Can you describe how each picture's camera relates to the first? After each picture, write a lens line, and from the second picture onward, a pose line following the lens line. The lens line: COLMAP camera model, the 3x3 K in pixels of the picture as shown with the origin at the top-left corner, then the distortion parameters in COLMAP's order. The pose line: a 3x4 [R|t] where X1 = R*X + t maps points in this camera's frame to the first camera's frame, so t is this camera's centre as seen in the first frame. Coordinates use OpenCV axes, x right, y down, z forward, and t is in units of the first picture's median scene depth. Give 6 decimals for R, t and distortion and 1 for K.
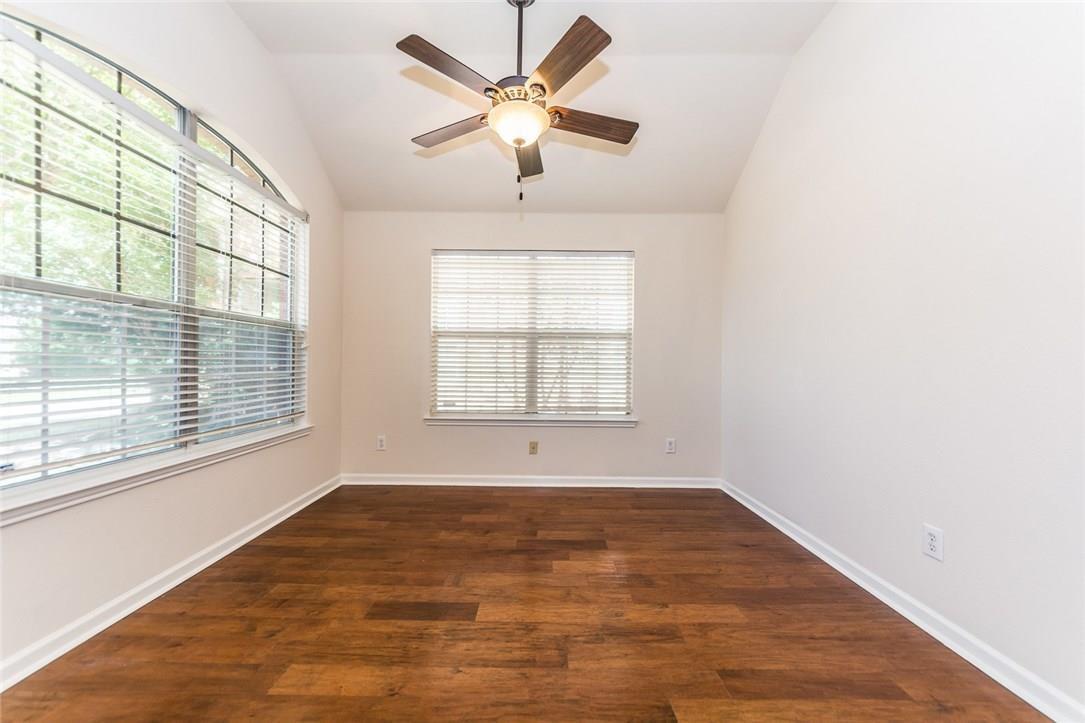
lens RADIAL K [[391.8, 0, 542.1], [0, 391.8, 359.9], [0, 0, 1]] dist [-0.001068, -0.000343]
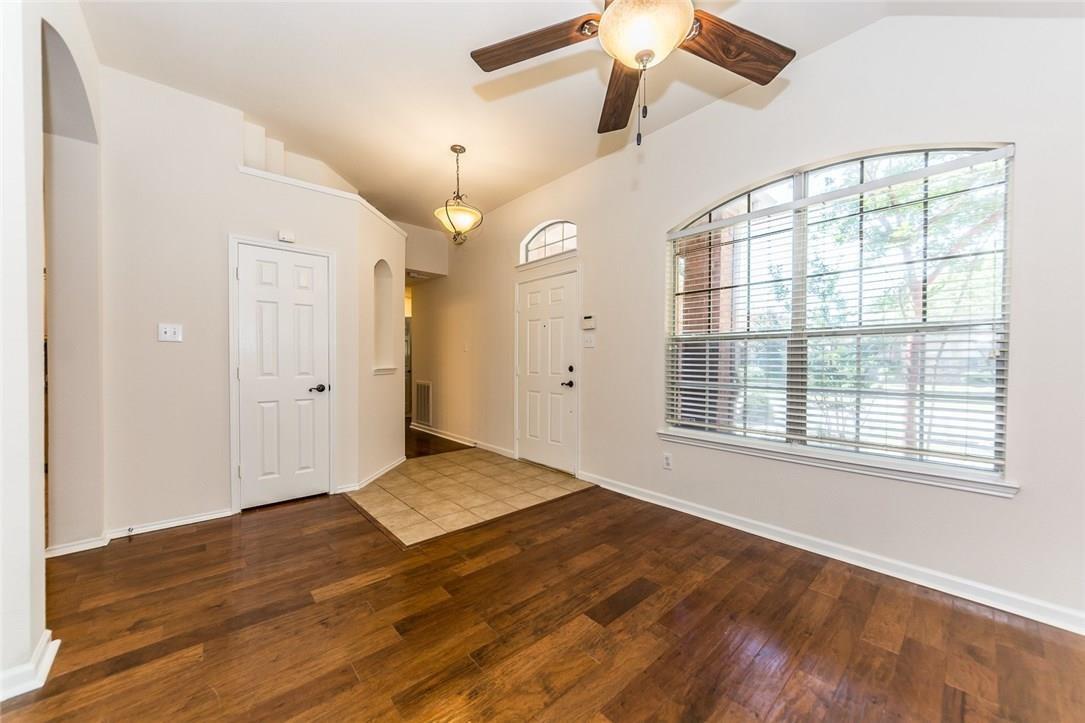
lens RADIAL K [[391.8, 0, 540.5], [0, 391.8, 363.7], [0, 0, 1]] dist [-0.001068, -0.000343]
pose [[-0.743378, -0.004521, -0.668856, 0.614609], [-0.007276, 0.999973, 0.001327, -0.032083], [0.668831, 0.005854, -0.743391, 1.629416]]
